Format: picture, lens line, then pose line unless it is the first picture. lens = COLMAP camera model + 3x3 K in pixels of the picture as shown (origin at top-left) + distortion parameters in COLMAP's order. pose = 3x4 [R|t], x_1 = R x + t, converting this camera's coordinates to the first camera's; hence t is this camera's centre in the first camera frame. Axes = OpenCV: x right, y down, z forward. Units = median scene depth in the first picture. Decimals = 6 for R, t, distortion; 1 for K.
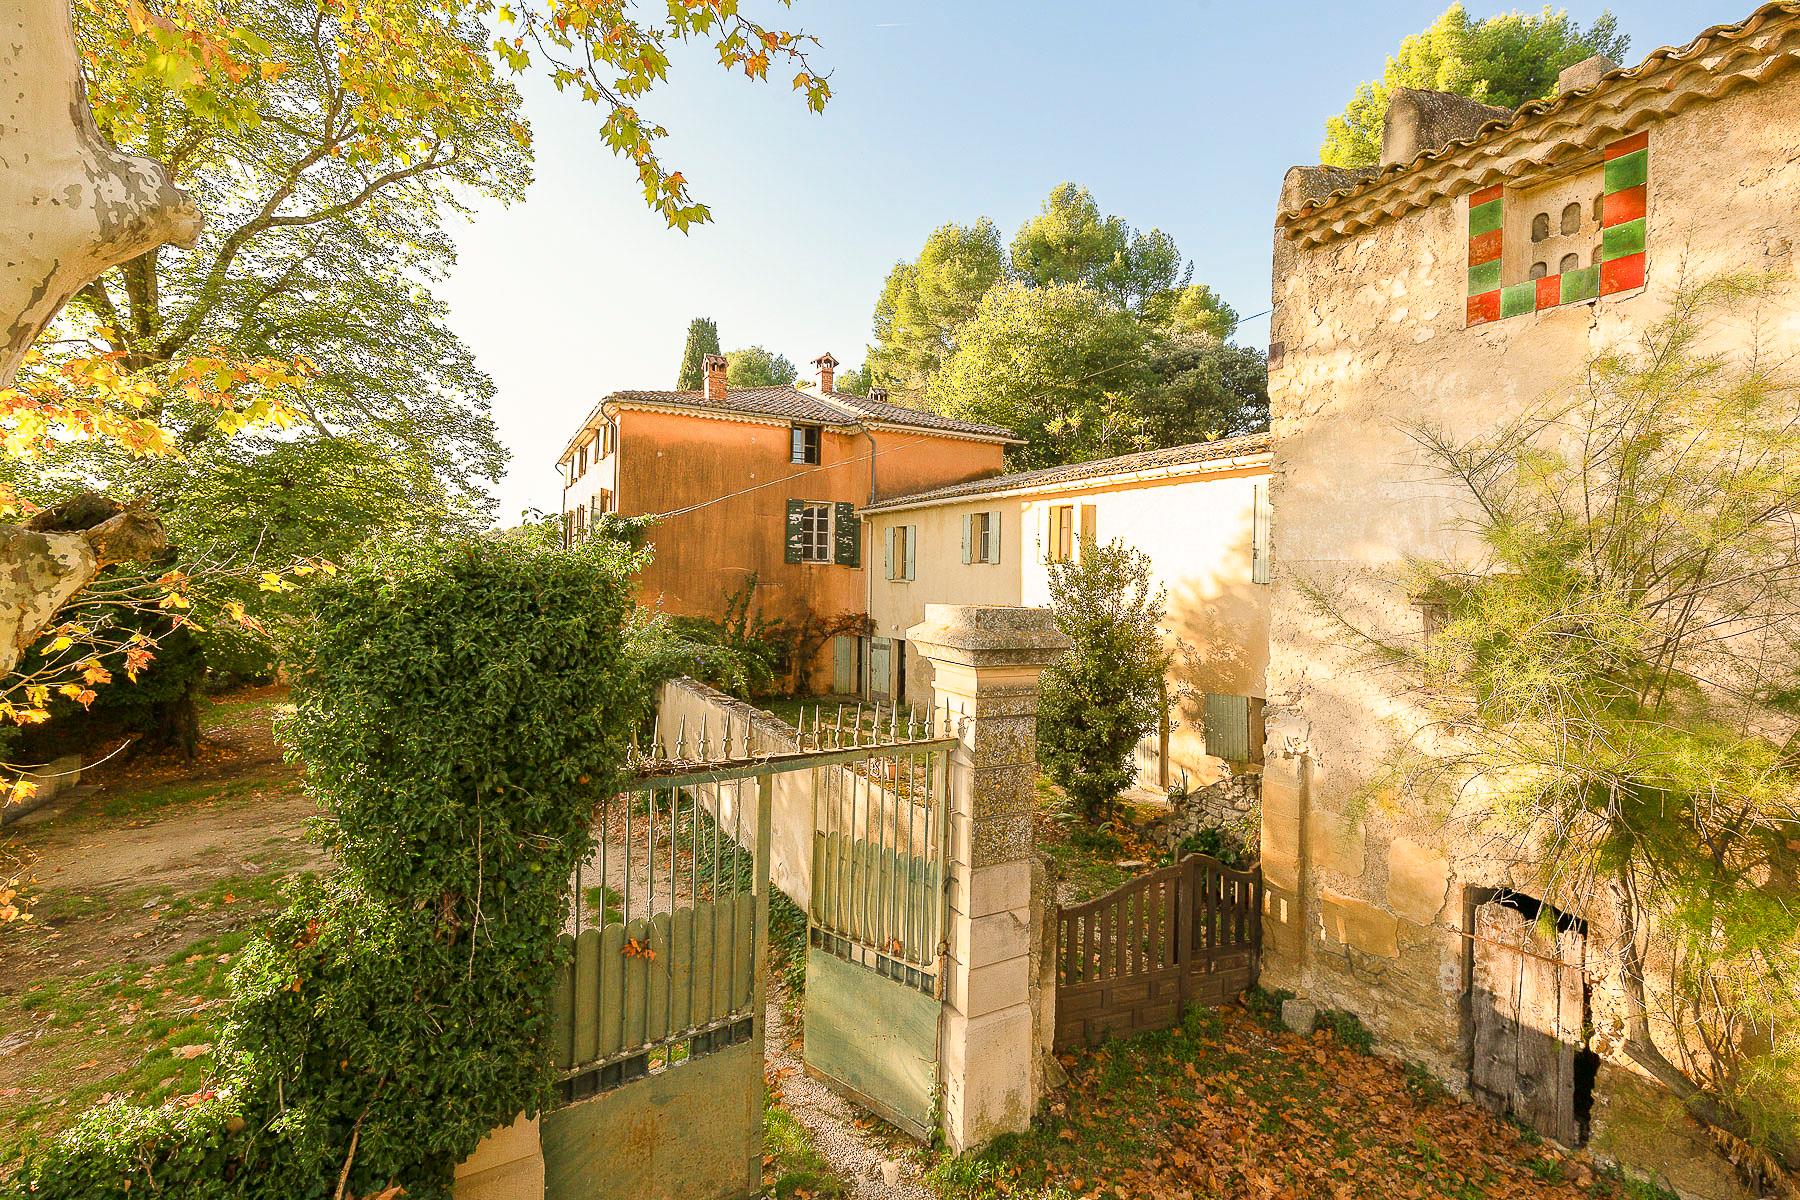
lens RADIAL K [[805.6, 0, 898.3], [0, 805.6, 578.6], [0, 0, 1]] dist [0.002358, 0.000037]
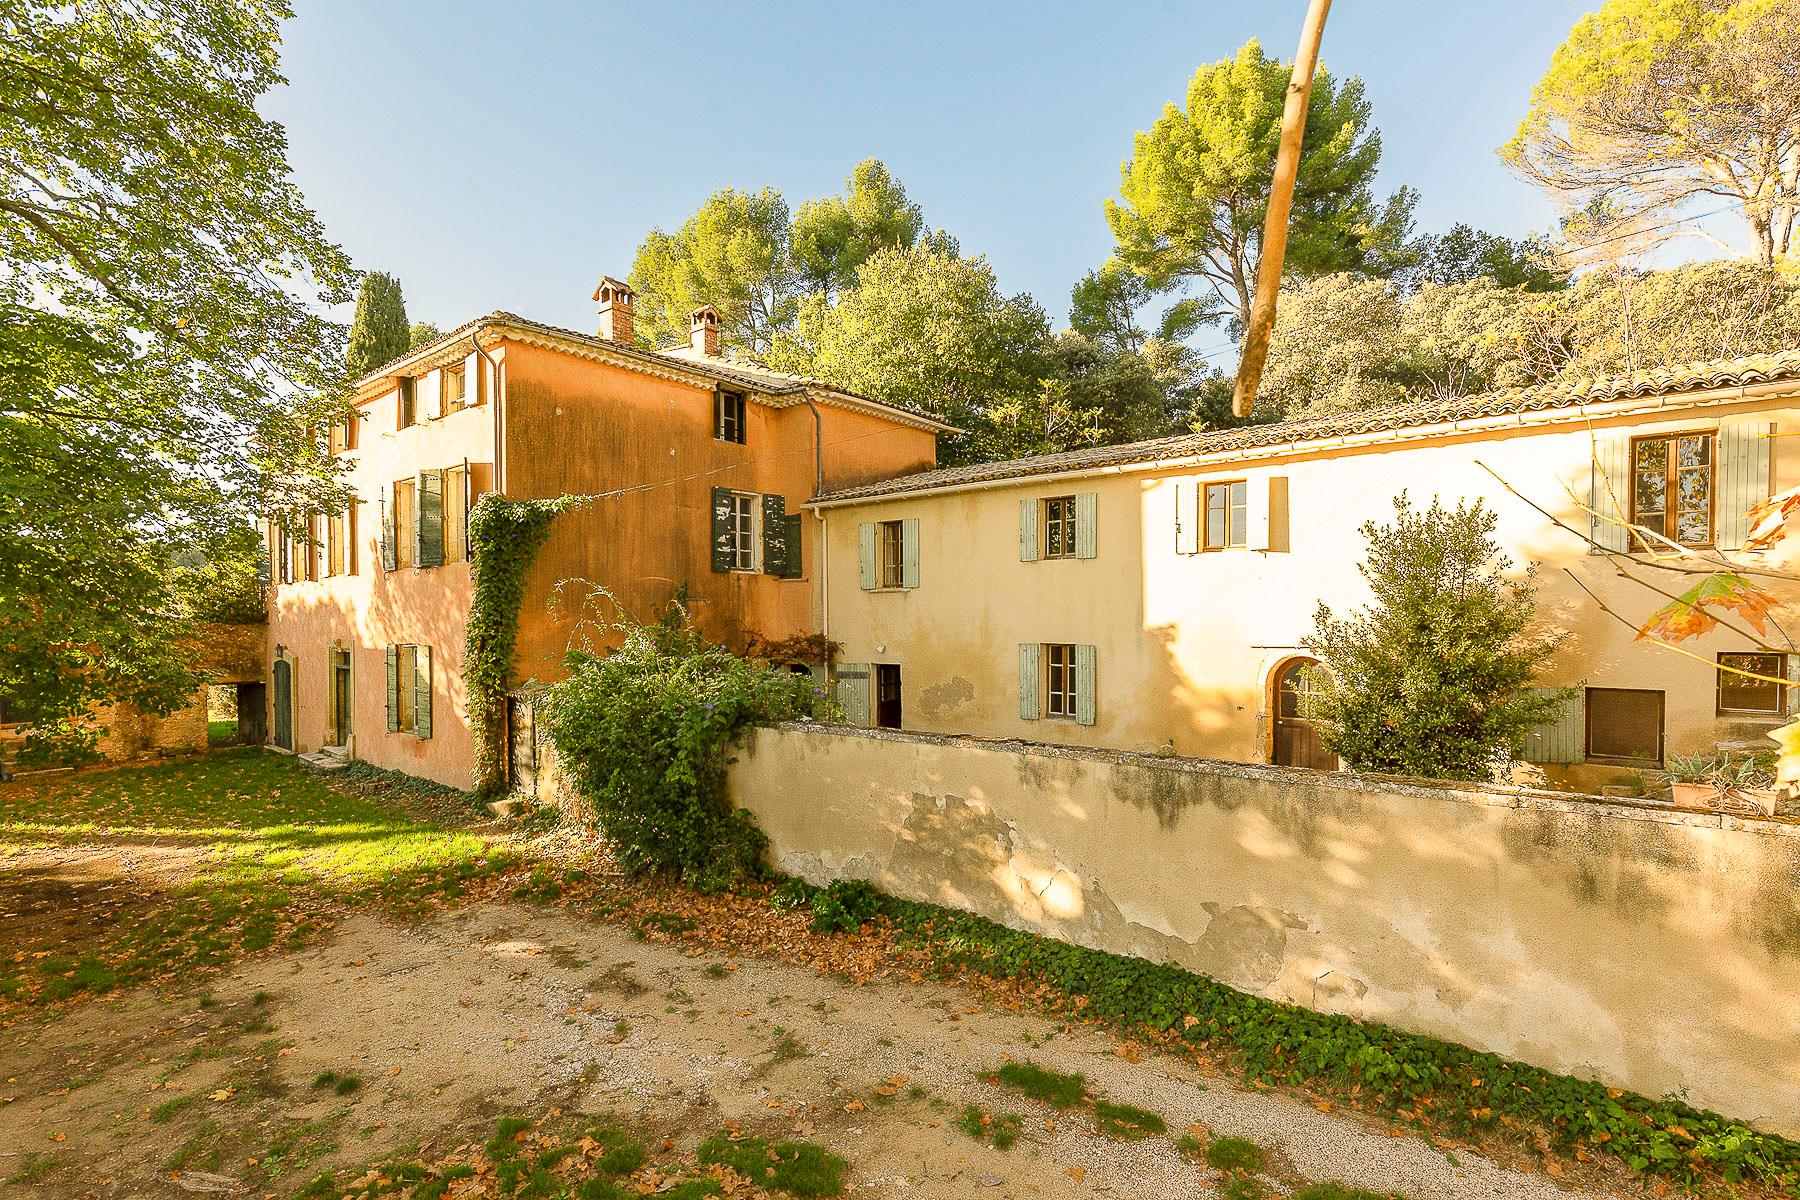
lens RADIAL K [[851.5, 0, 850.6], [0, 851.5, 637.1], [0, 0, 1]] dist [0.002922, -0.000240]
pose [[0.933363, -0.033142, 0.357400, -0.310141], [0.025592, 0.999339, 0.025836, 0.024578], [-0.358020, -0.014967, 0.933594, 0.212965]]
